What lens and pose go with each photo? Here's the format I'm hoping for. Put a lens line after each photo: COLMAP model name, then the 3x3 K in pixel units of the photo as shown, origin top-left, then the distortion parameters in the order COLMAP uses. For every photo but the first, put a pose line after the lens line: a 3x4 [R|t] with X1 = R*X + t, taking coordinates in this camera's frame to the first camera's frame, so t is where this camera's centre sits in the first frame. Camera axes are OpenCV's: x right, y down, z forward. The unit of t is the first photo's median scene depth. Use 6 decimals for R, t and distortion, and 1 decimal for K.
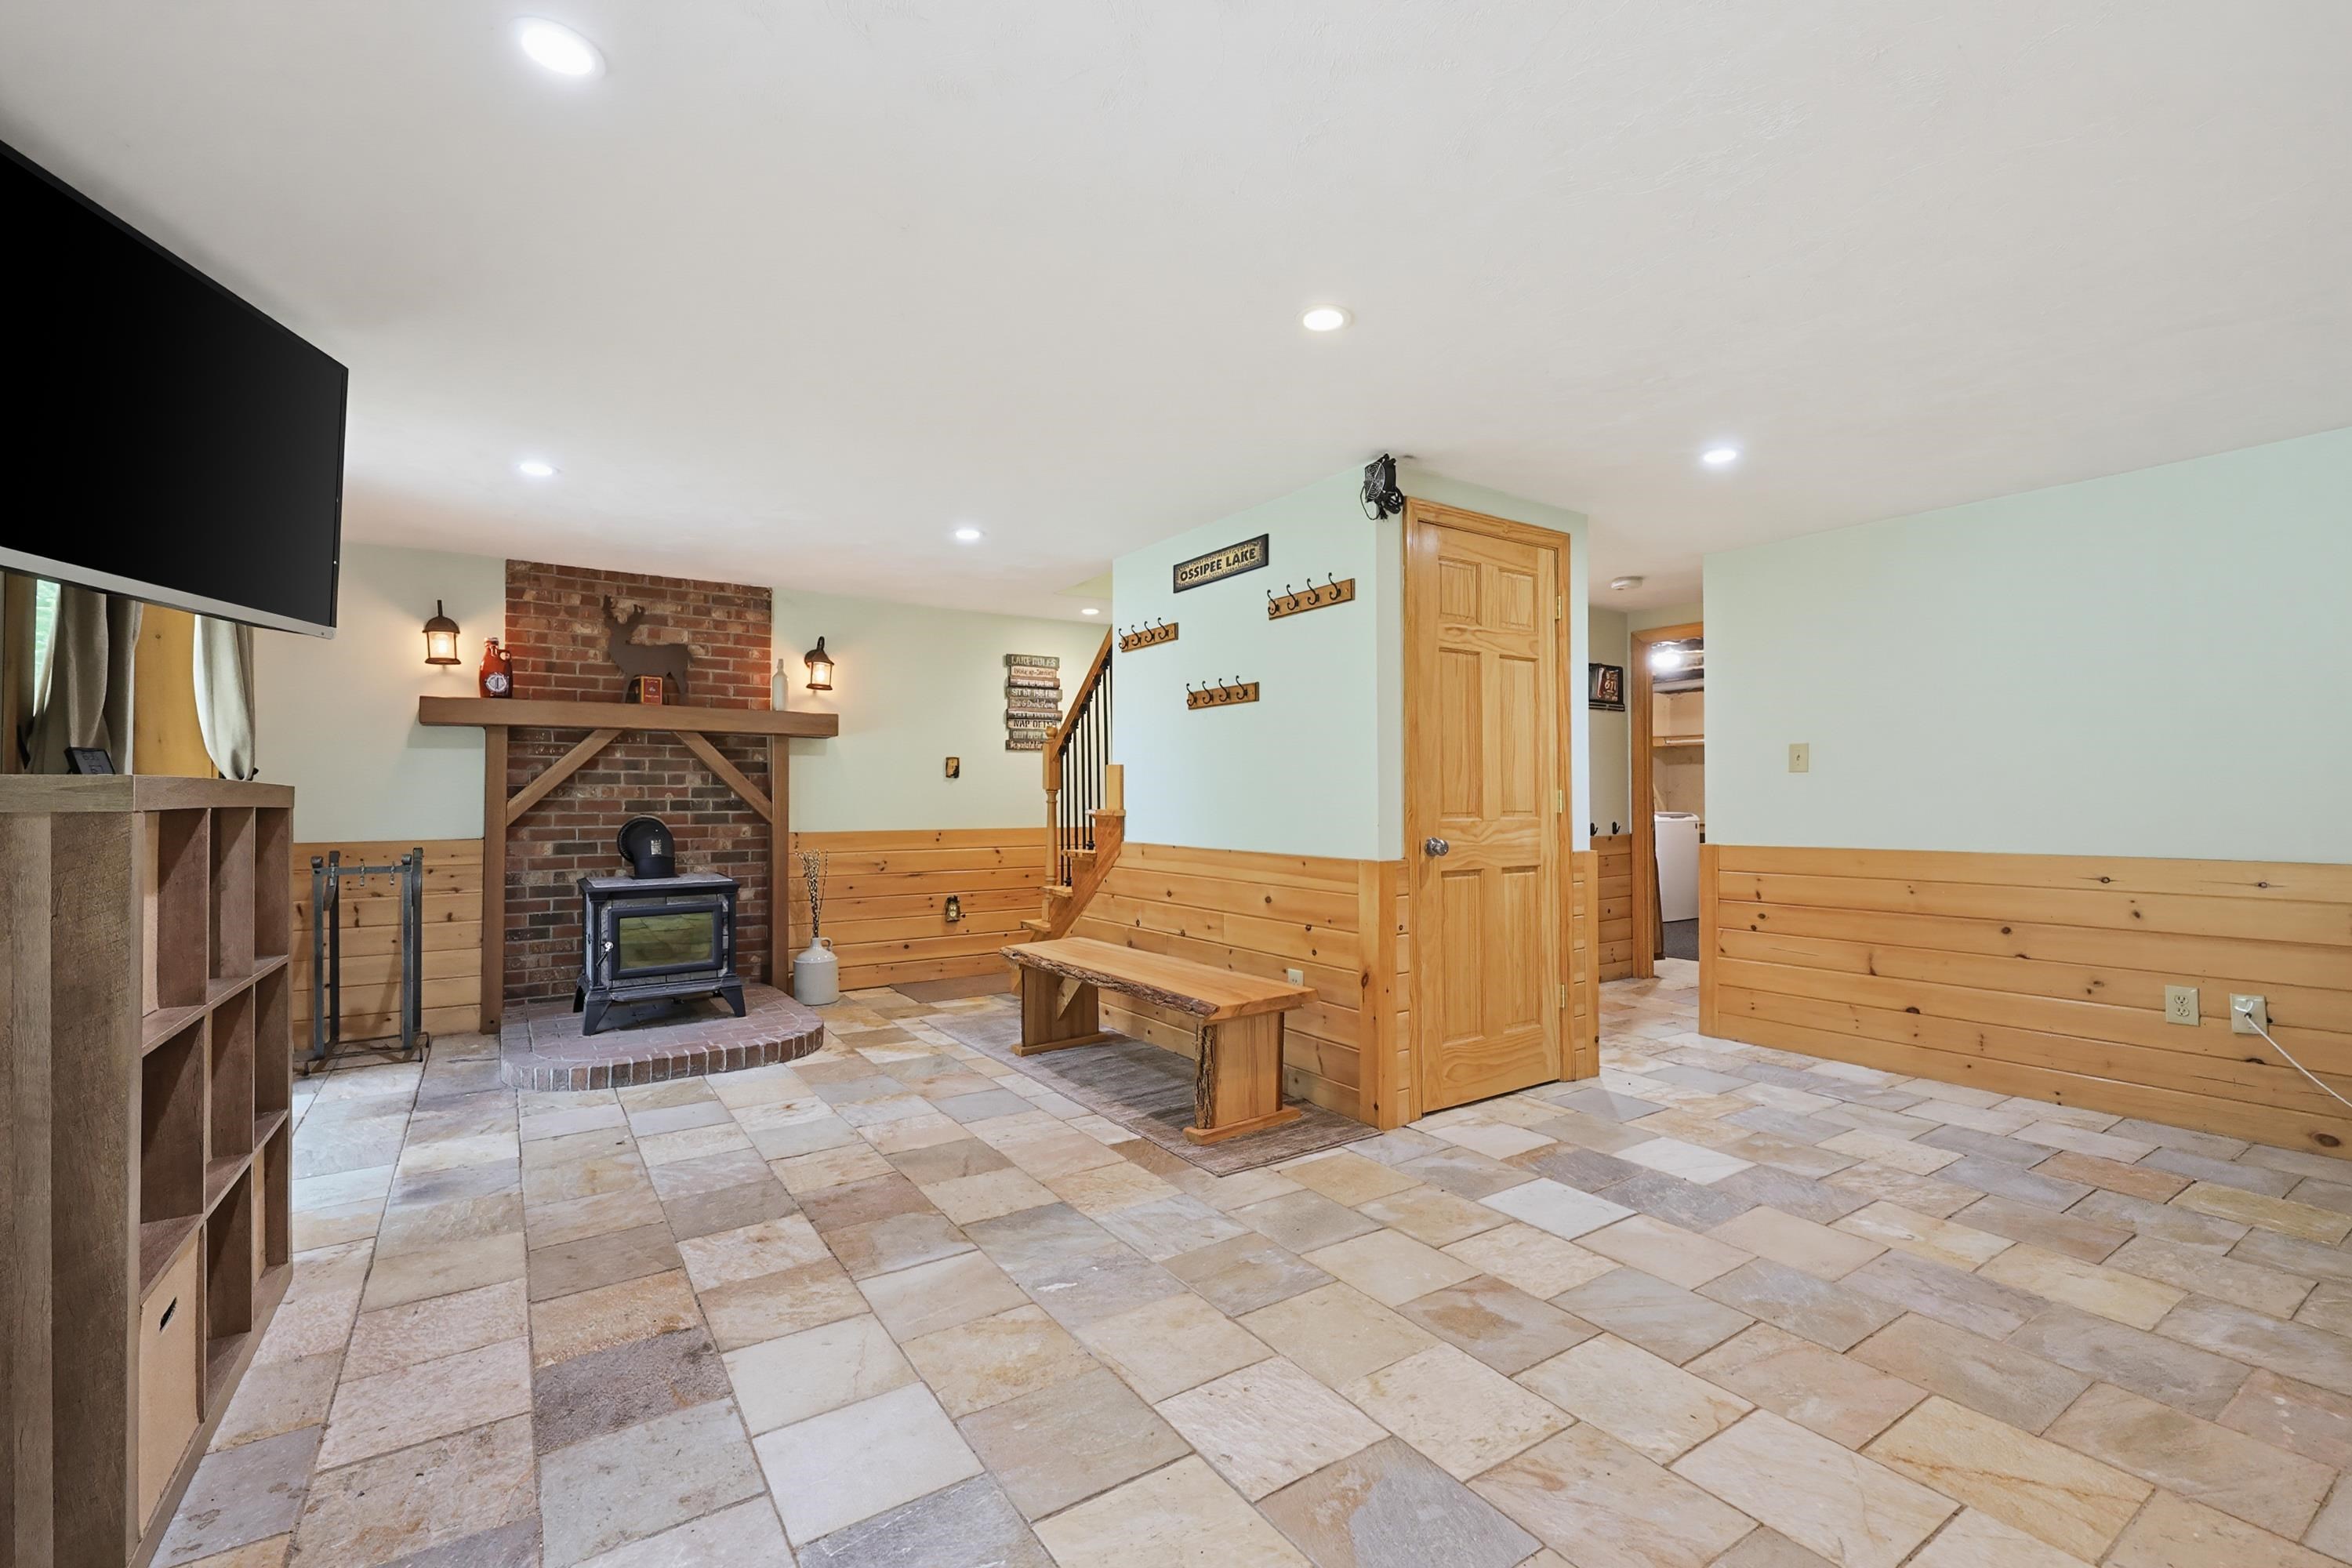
lens RADIAL K [[992.9, 0, 1171.3], [0, 992.9, 783.2], [0, 0, 1]] dist [-0.000141, 0.000029]
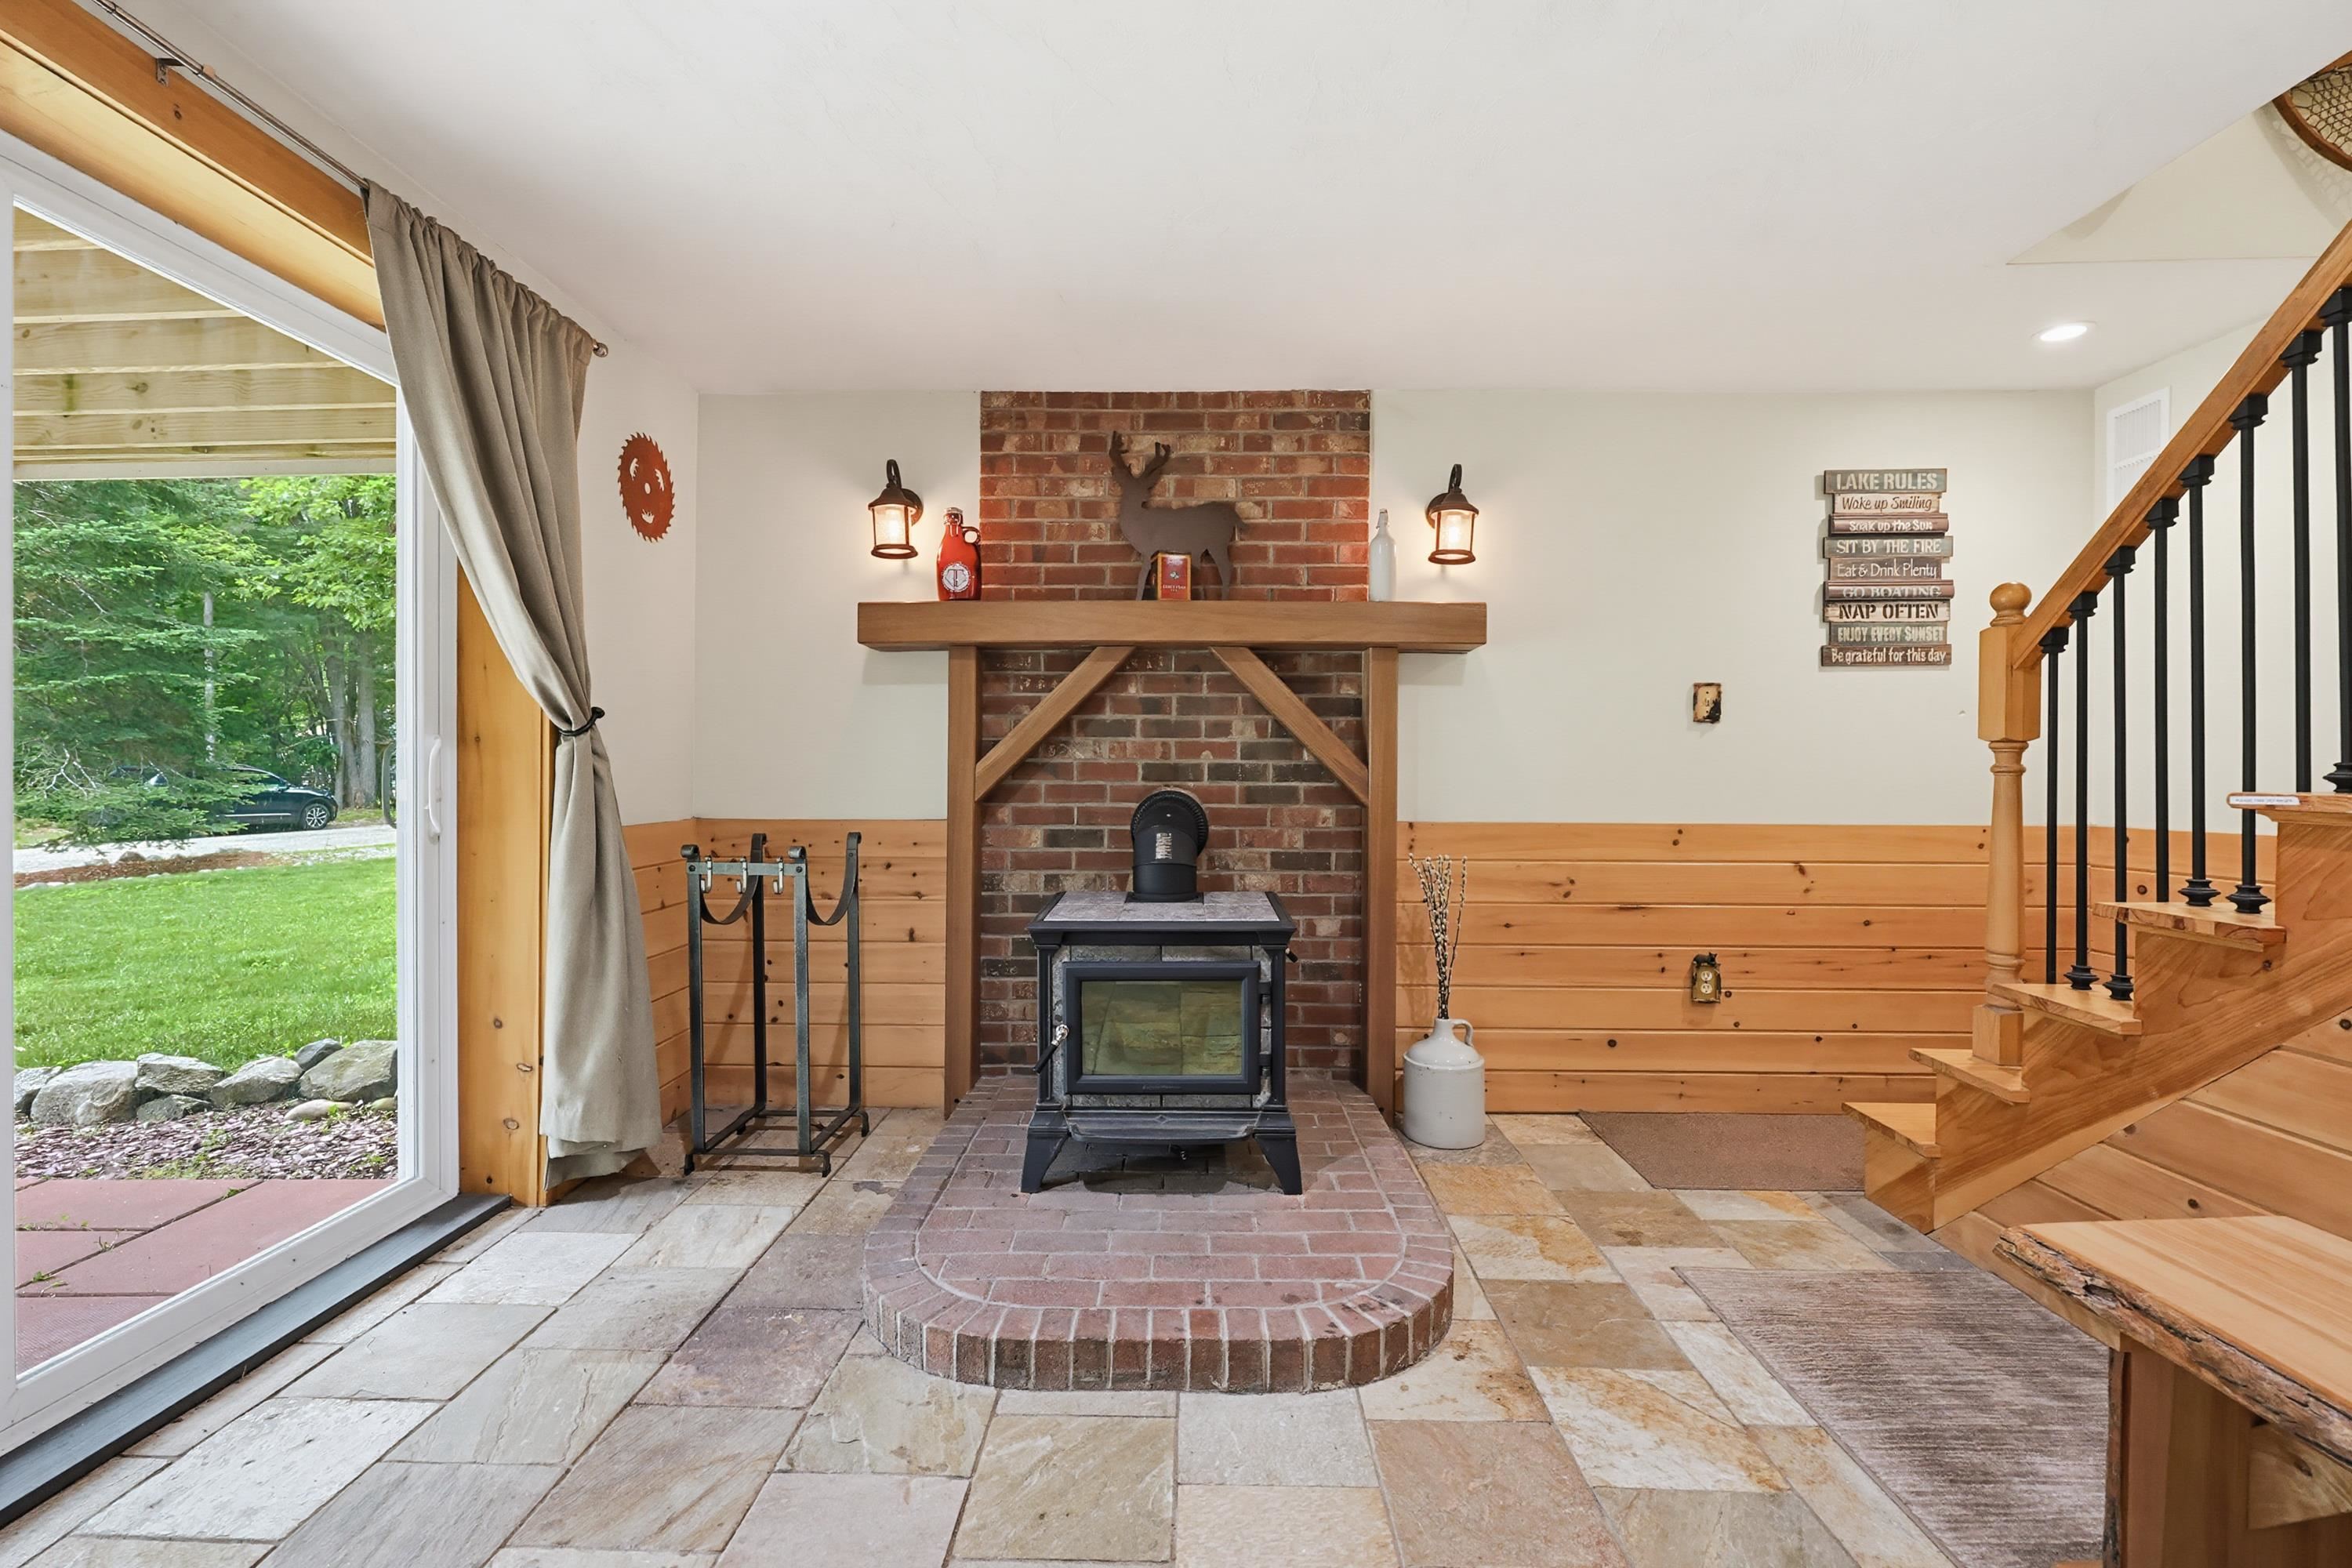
lens RADIAL K [[992.9, 0, 1171.3], [0, 992.9, 783.2], [0, 0, 1]] dist [-0.000141, 0.000029]
pose [[0.812544, 0.012936, -0.582756, -0.176587], [0.003235, 0.999638, 0.026700, 0.013470], [0.582890, -0.023580, 0.812209, 0.511531]]
